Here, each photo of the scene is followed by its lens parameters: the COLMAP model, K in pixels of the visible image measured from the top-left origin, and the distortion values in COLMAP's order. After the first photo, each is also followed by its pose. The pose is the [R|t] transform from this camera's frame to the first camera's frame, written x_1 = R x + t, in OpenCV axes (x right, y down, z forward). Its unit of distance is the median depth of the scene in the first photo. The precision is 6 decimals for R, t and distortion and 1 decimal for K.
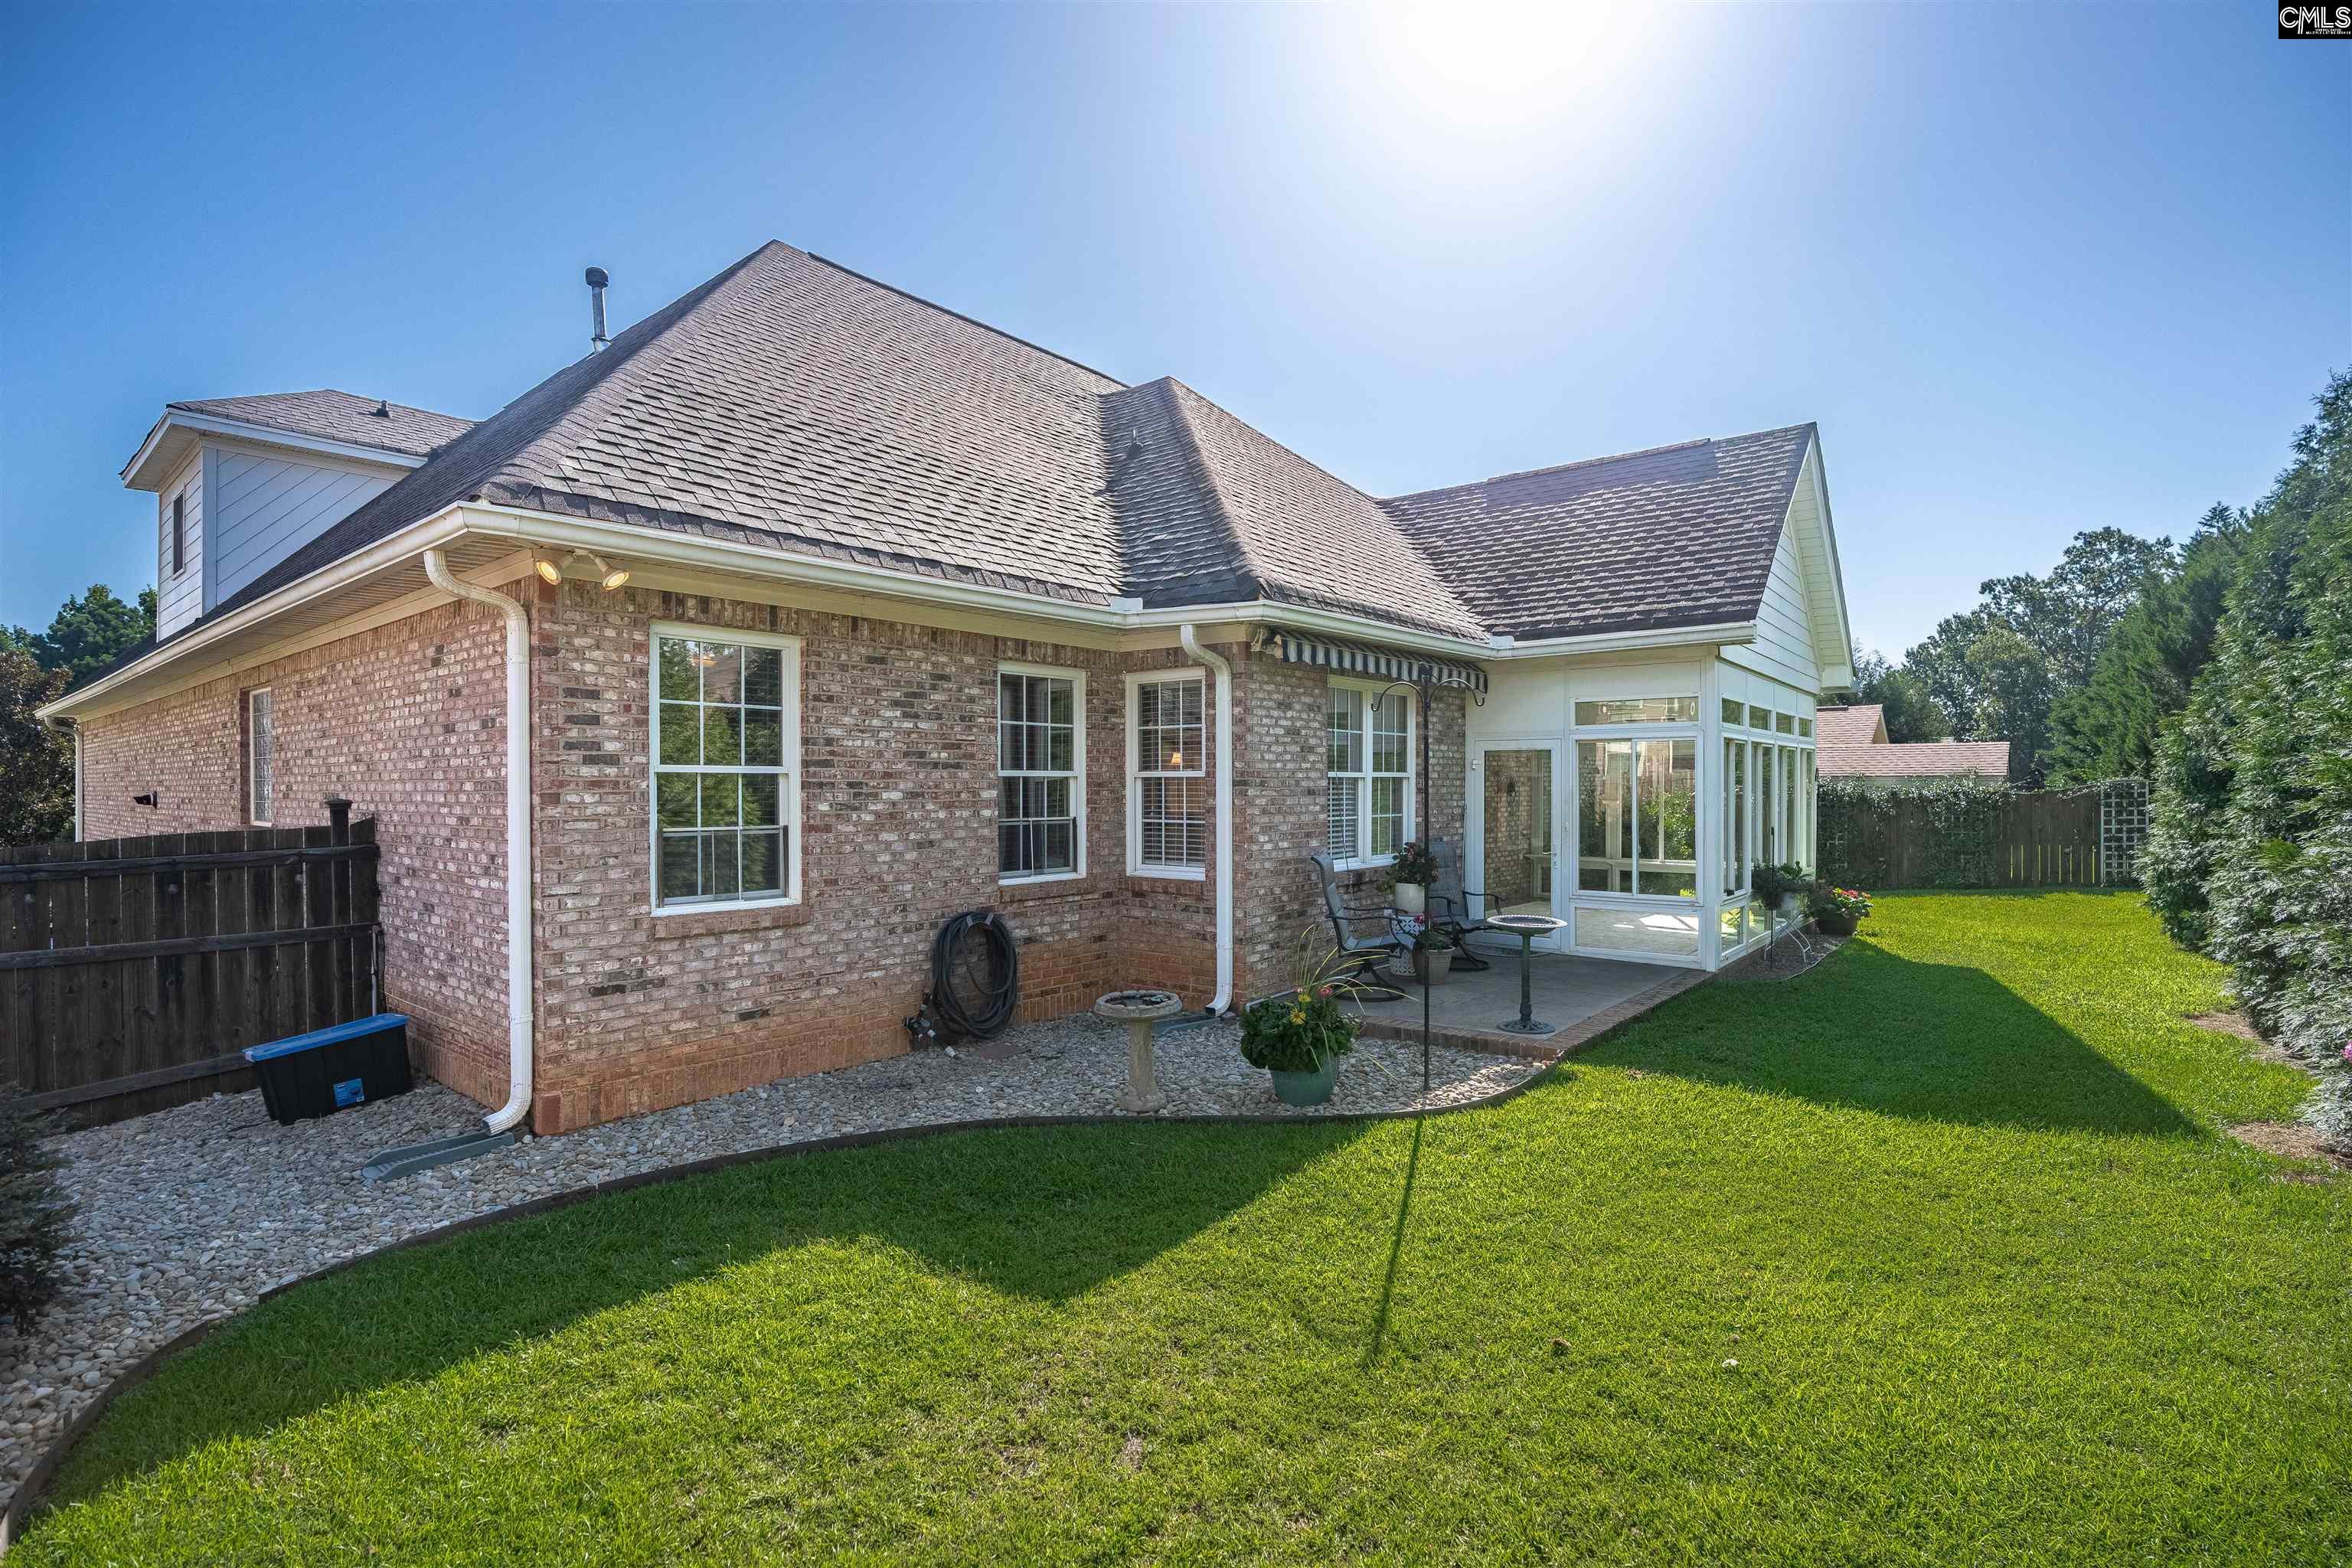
lens RADIAL K [[1094.7, 0, 1172.2], [0, 1094.7, 828.7], [0, 0, 1]] dist [-0.021785, -0.000260]
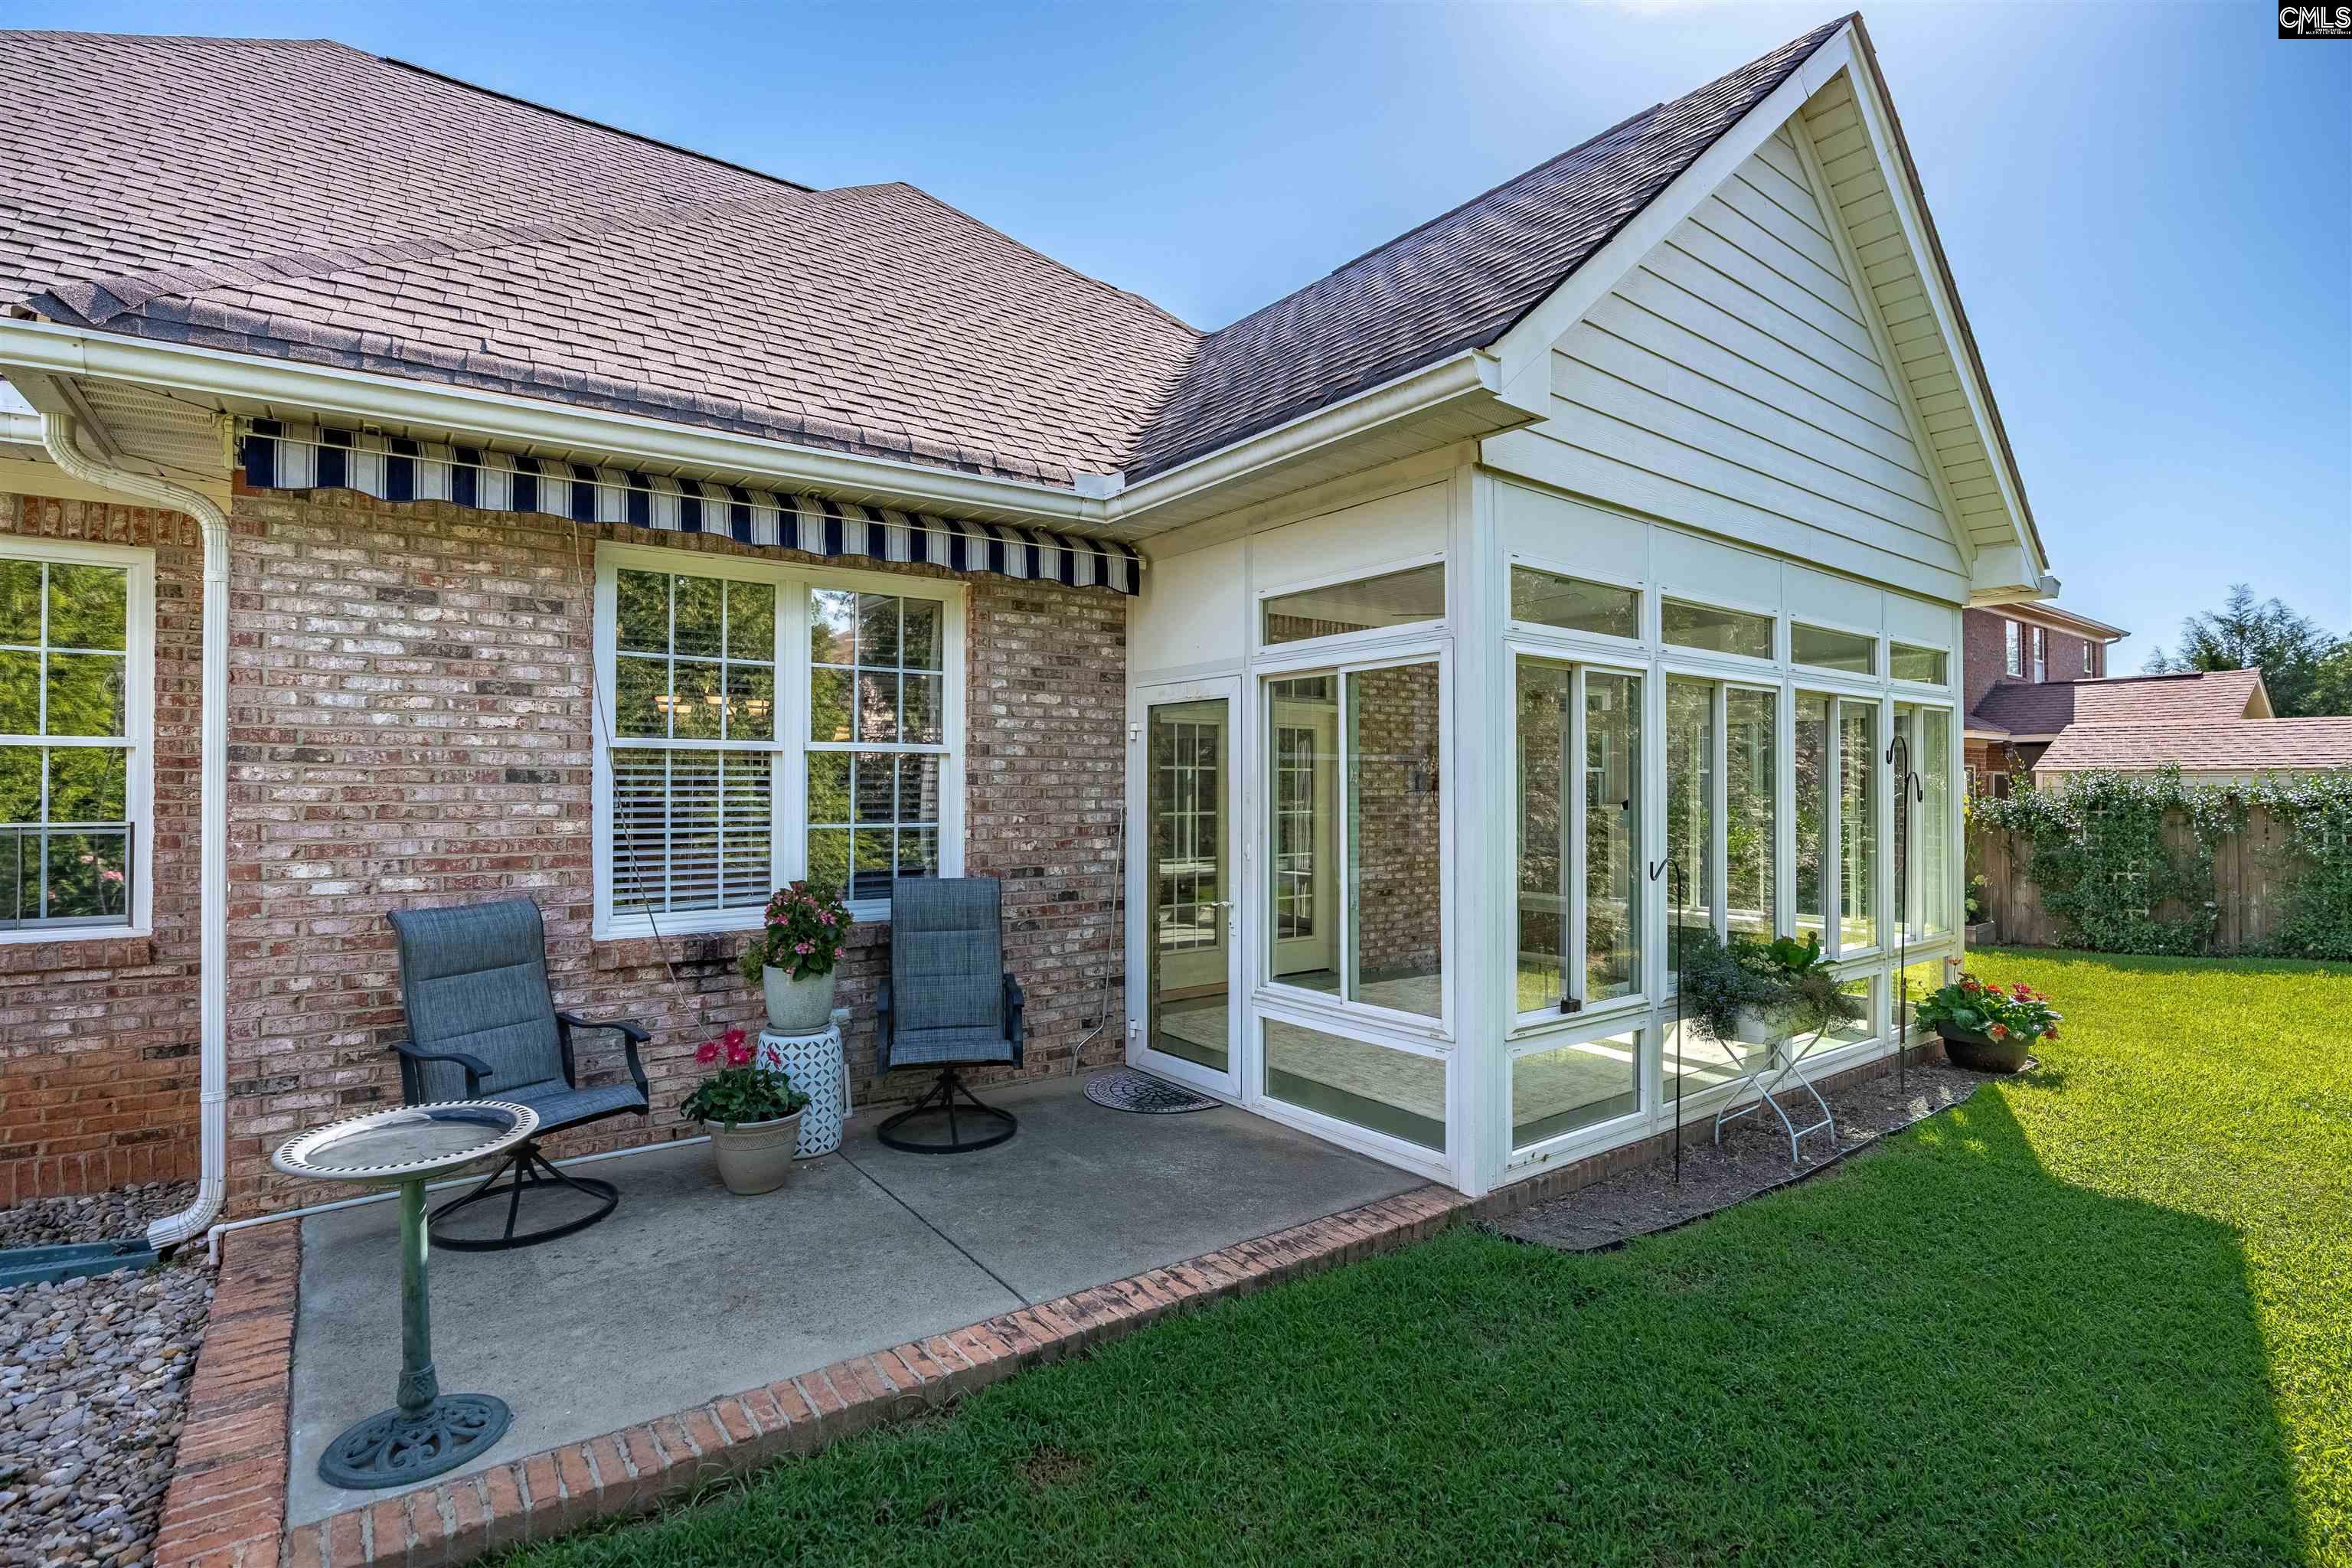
lens RADIAL K [[1094.7, 0, 1172.2], [0, 1094.7, 828.7], [0, 0, 1]] dist [-0.021785, -0.000260]
pose [[0.969056, 0.019957, -0.246035, 0.459556], [-0.018650, 0.999797, 0.007643, -0.016598], [0.246137, -0.002818, 0.969231, 0.520527]]
